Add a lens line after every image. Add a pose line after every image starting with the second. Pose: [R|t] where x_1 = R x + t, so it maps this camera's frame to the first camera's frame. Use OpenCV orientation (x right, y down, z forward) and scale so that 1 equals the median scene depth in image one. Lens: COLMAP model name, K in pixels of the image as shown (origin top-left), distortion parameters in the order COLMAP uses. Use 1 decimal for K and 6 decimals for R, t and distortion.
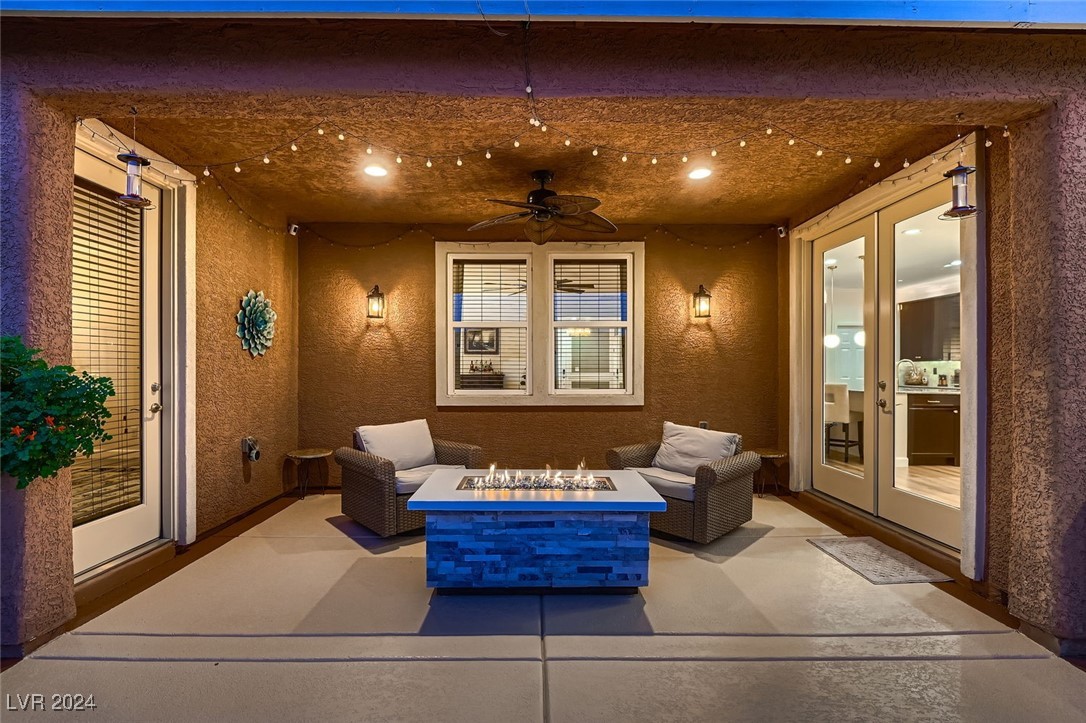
lens RADIAL K [[507.2, 0, 540.9], [0, 507.2, 365.1], [0, 0, 1]] dist [0.000328, -0.003221]
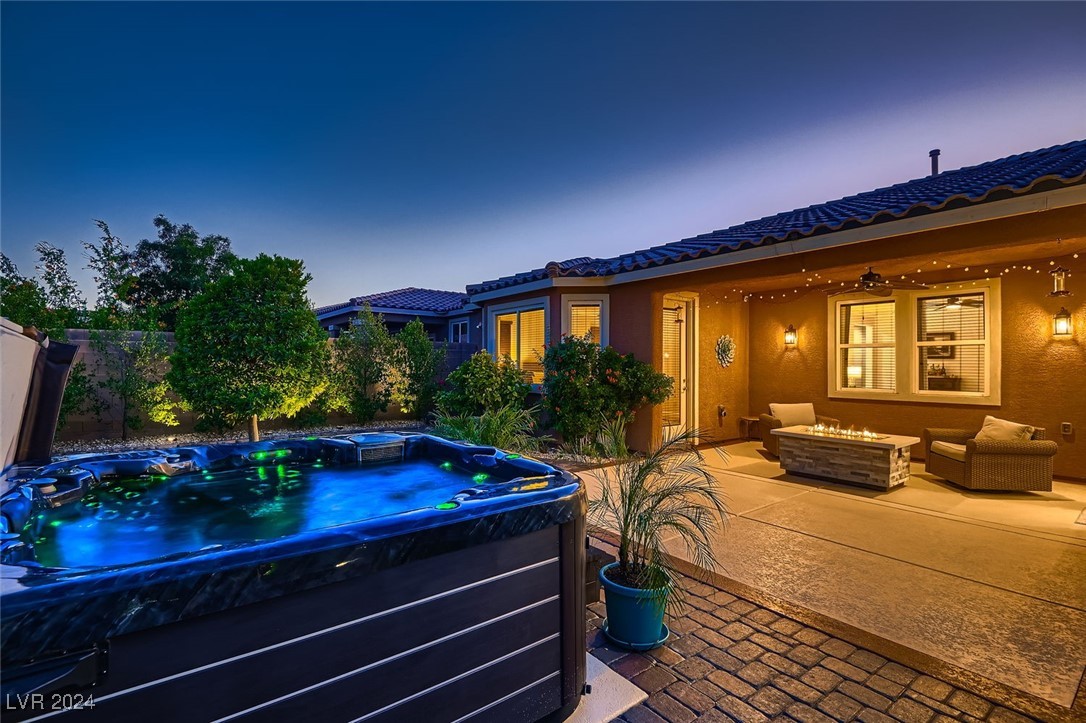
lens RADIAL K [[507.2, 0, 540.8], [0, 507.2, 363.1], [0, 0, 1]] dist [0.000328, -0.003221]
pose [[0.599692, 0.000814, -0.800230, 0.654587], [-0.000602, 1.000000, 0.000566, -0.034059], [0.800231, 0.000142, 0.599692, -0.856918]]
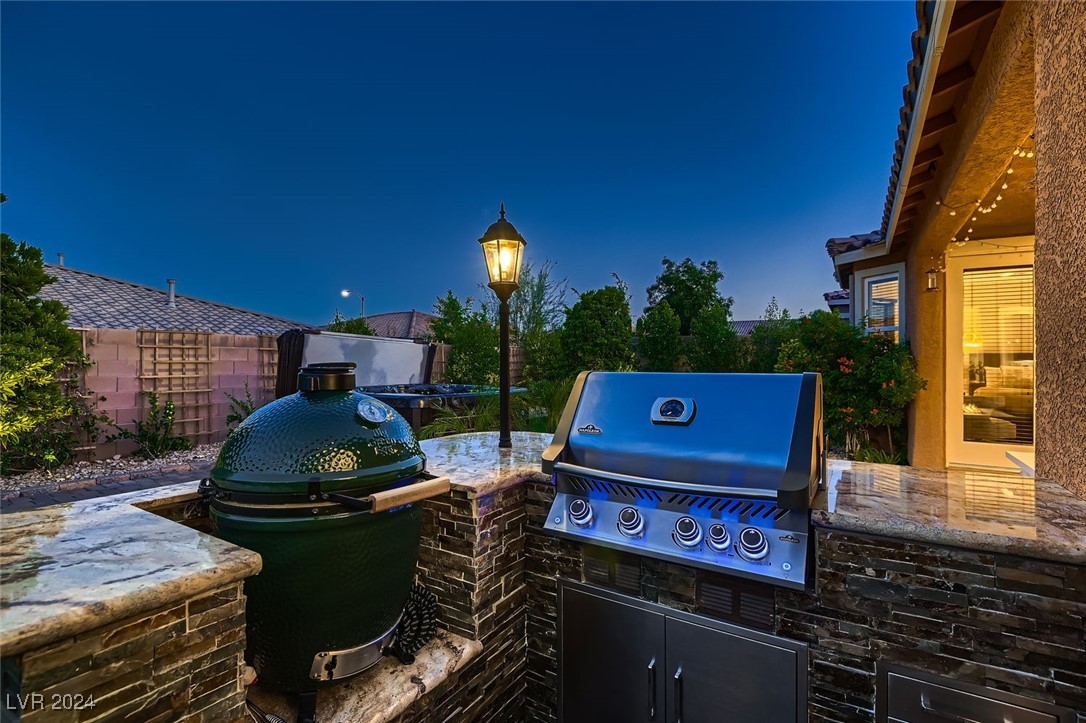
lens RADIAL K [[507.2, 0, 542.0], [0, 507.2, 359.7], [0, 0, 1]] dist [0.000328, -0.003221]
pose [[-0.527715, -0.004228, -0.849411, 1.129521], [0.001915, 0.999979, -0.006167, 0.004325], [0.849420, -0.004881, -0.527696, 0.370580]]
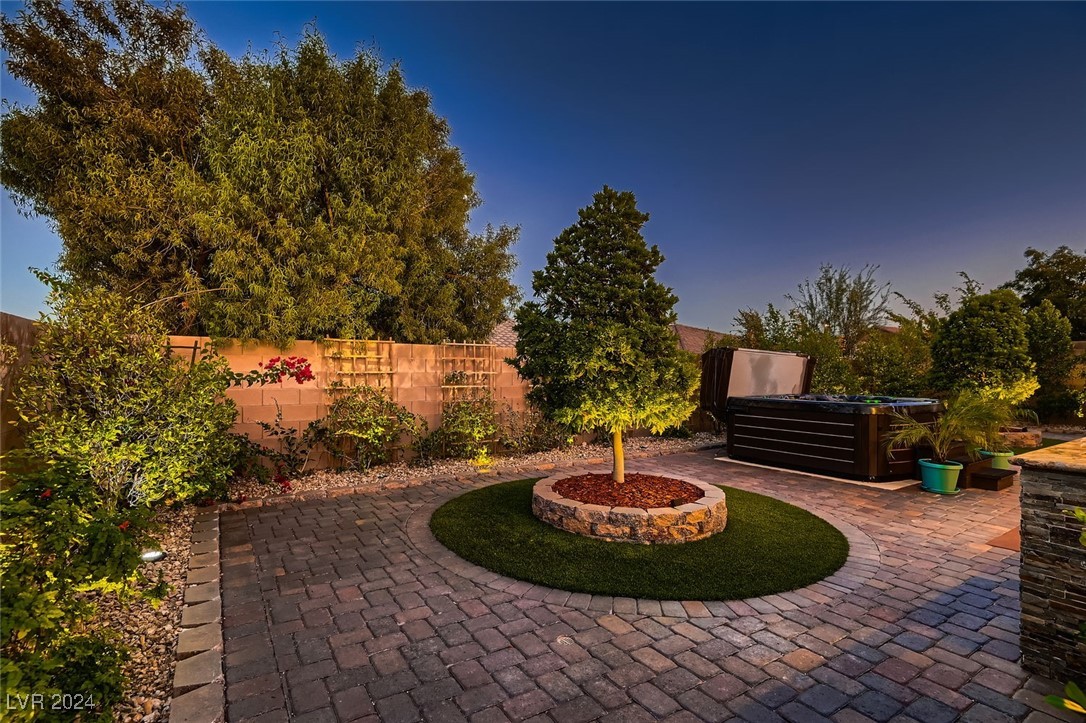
lens RADIAL K [[507.2, 0, 540.0], [0, 507.2, 369.5], [0, 0, 1]] dist [0.000328, -0.003221]
pose [[-0.838491, -0.000278, -0.544915, 1.772782], [0.004079, 0.999969, -0.006788, -0.006406], [0.544900, -0.007915, -0.838464, 0.141537]]
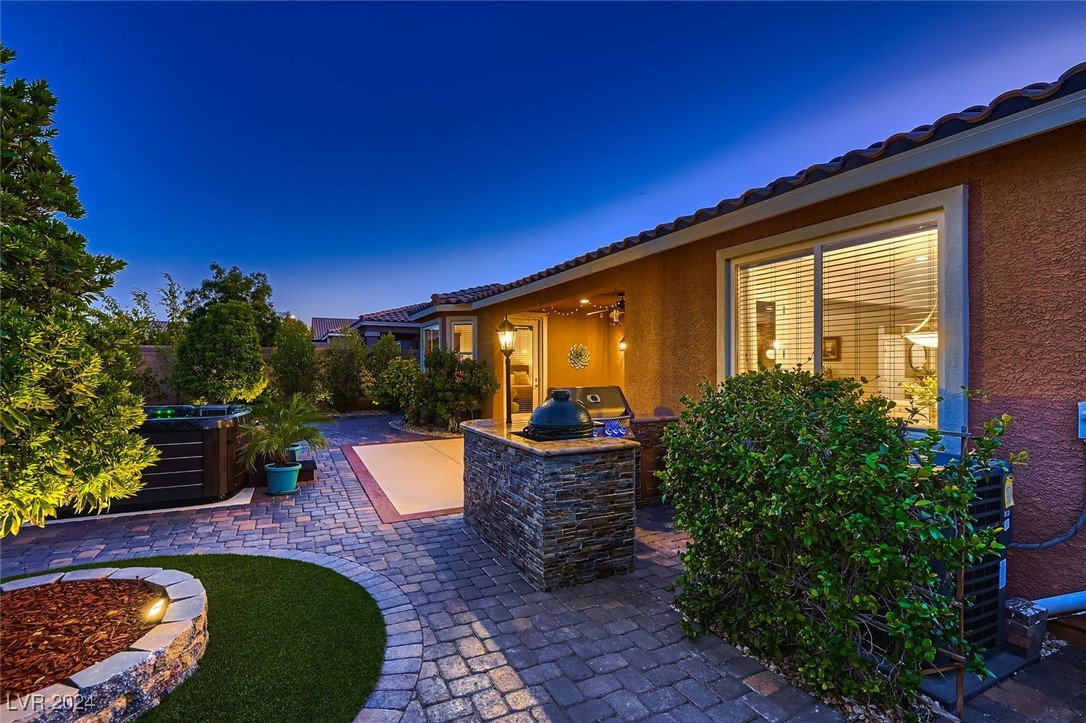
lens RADIAL K [[507.2, 0, 541.3], [0, 507.2, 366.7], [0, 0, 1]] dist [0.000328, -0.003221]
pose [[0.444290, 0.004621, -0.895871, 1.763648], [0.004017, 0.999966, 0.007150, -0.049807], [0.895874, -0.006776, 0.444257, -0.367727]]
